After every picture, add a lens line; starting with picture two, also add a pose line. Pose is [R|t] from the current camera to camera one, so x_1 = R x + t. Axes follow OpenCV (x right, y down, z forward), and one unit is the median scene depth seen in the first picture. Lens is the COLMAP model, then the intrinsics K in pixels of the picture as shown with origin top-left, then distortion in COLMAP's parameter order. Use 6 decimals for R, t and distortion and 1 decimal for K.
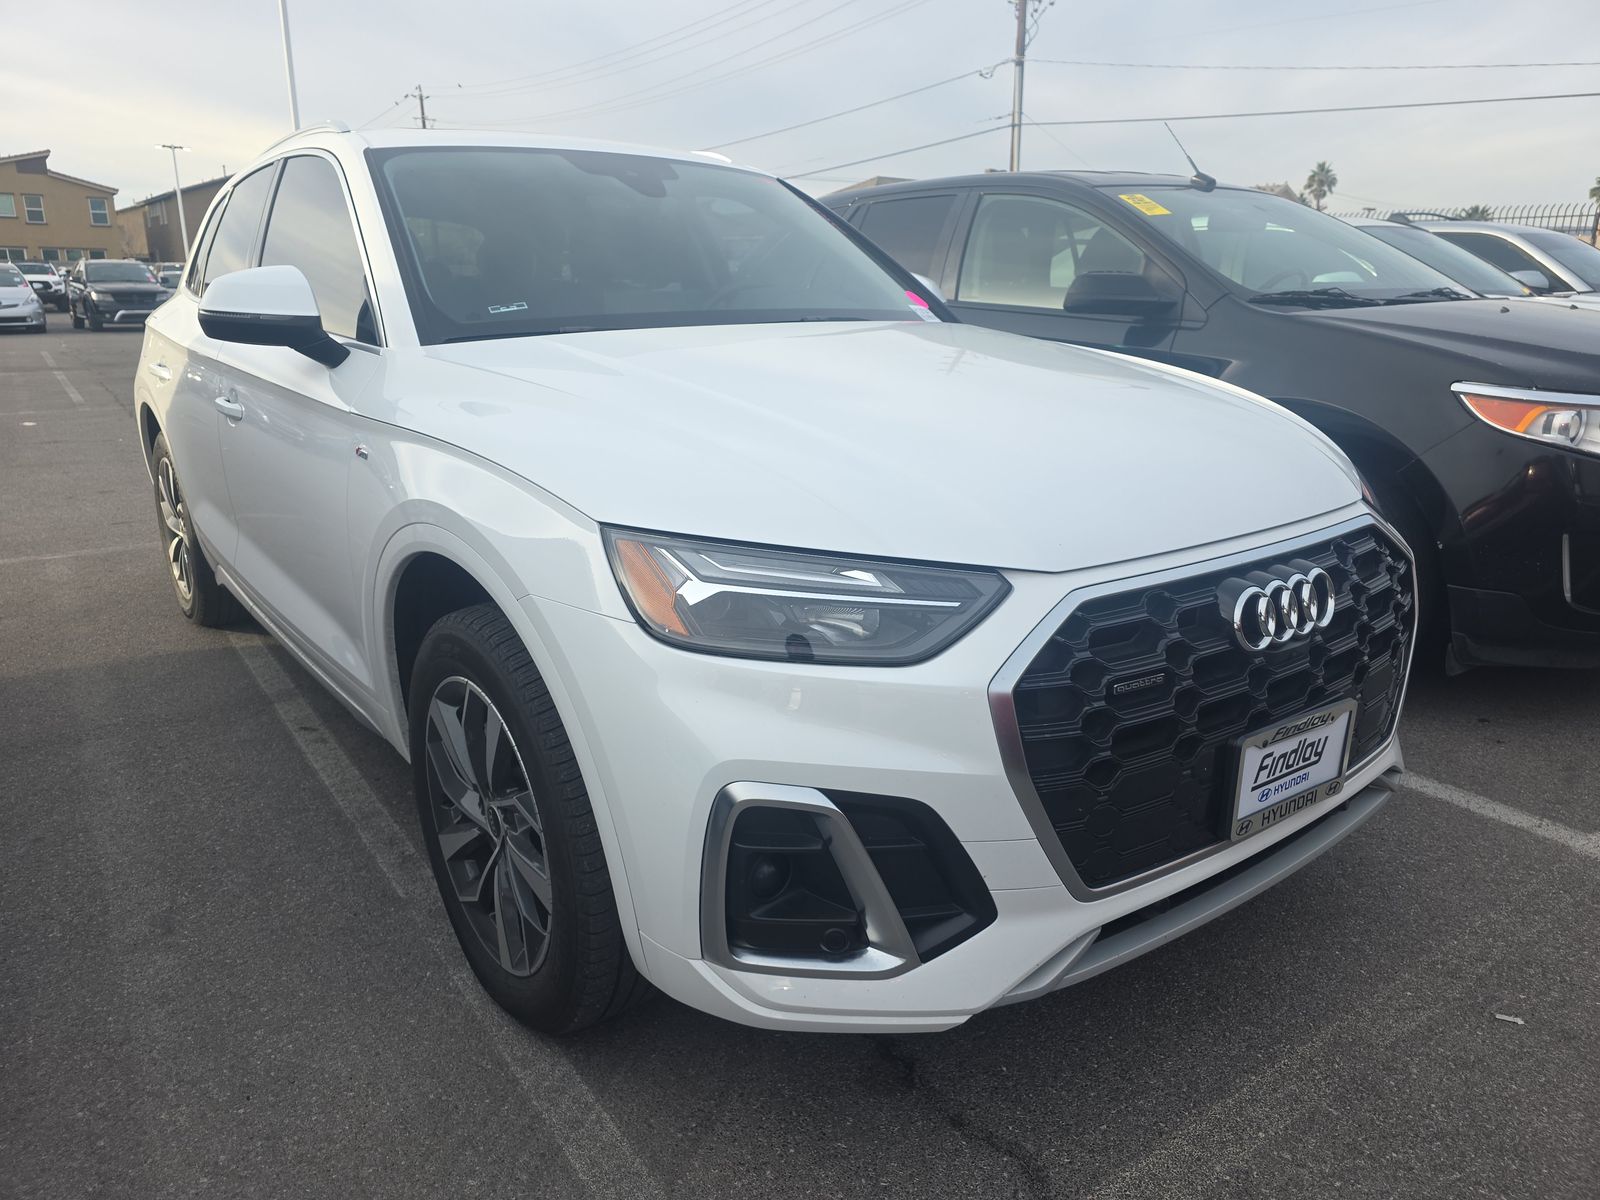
lens RADIAL K [[1094.0, 0, 787.2], [0, 1094.0, 527.7], [0, 0, 1]] dist [0.085347, -0.081694]
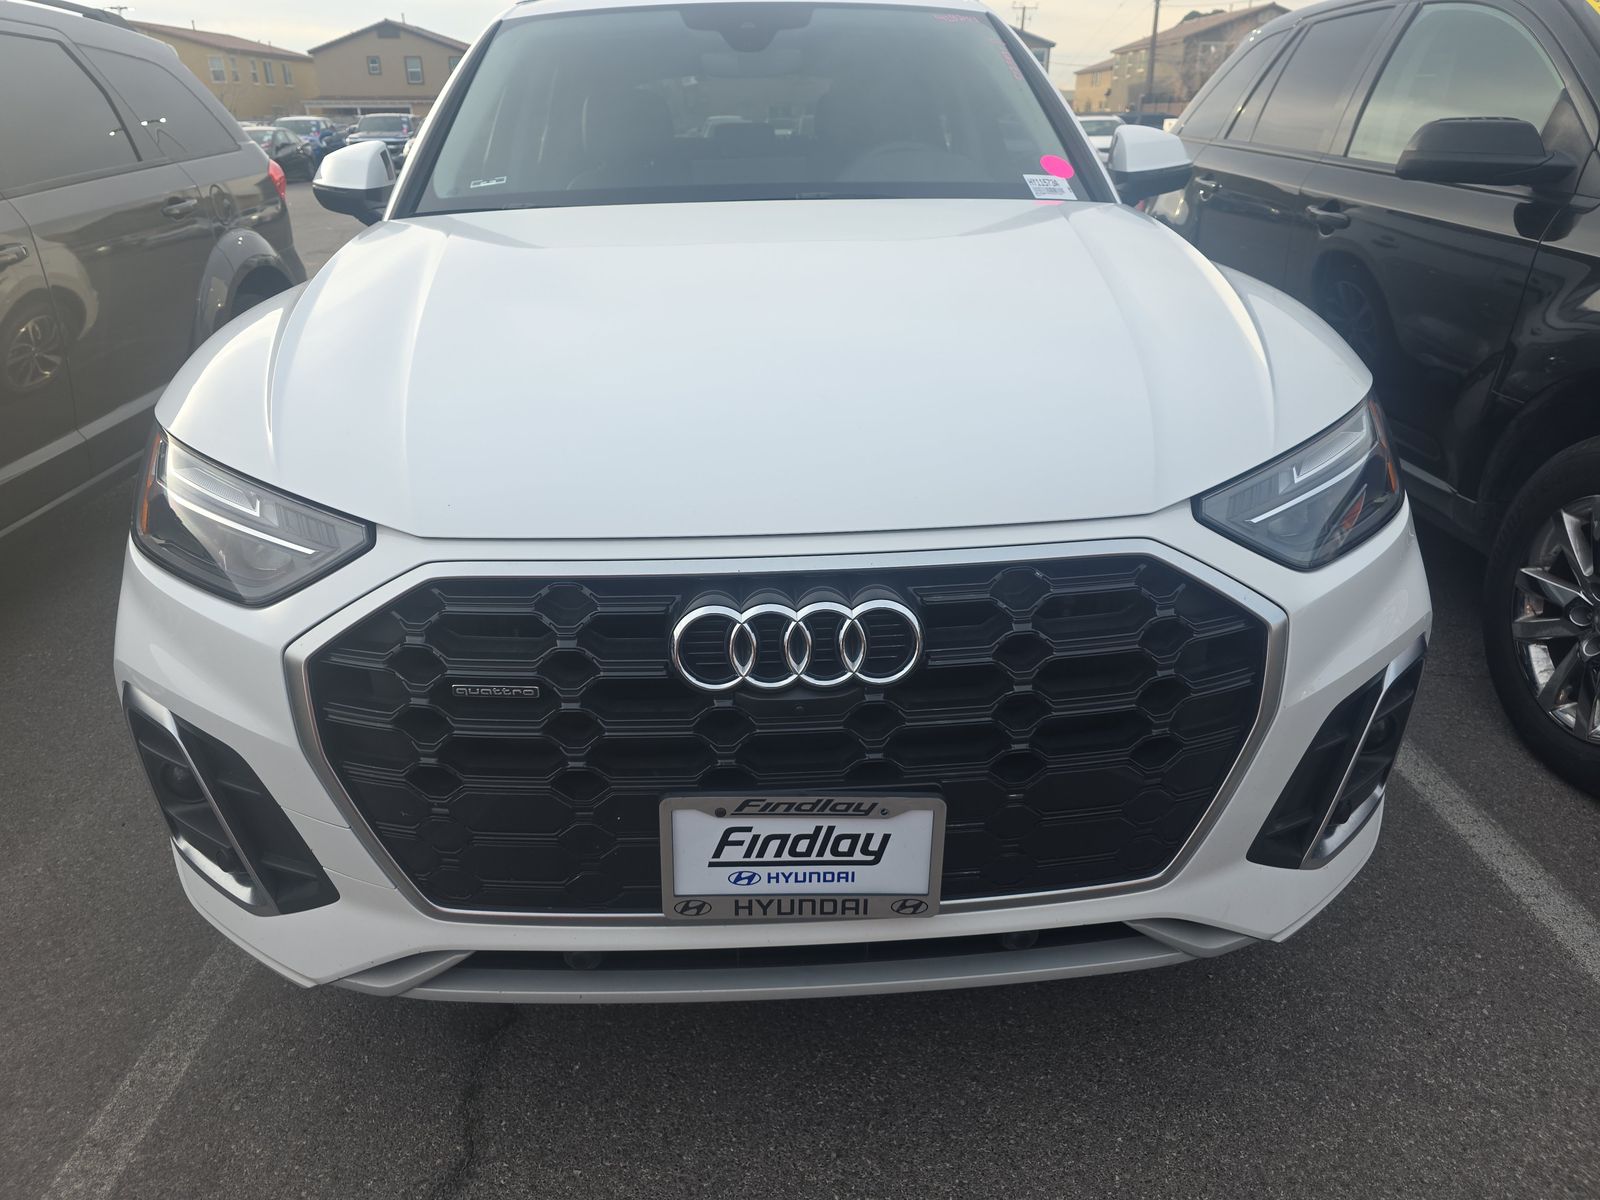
lens RADIAL K [[1094.0, 0, 787.2], [0, 1094.0, 527.7], [0, 0, 1]] dist [0.085347, -0.081694]
pose [[0.818453, 0.178050, -0.546290, 0.856445], [-0.107547, 0.981444, 0.158750, -0.117763], [0.564418, -0.071178, 0.822415, 0.442573]]
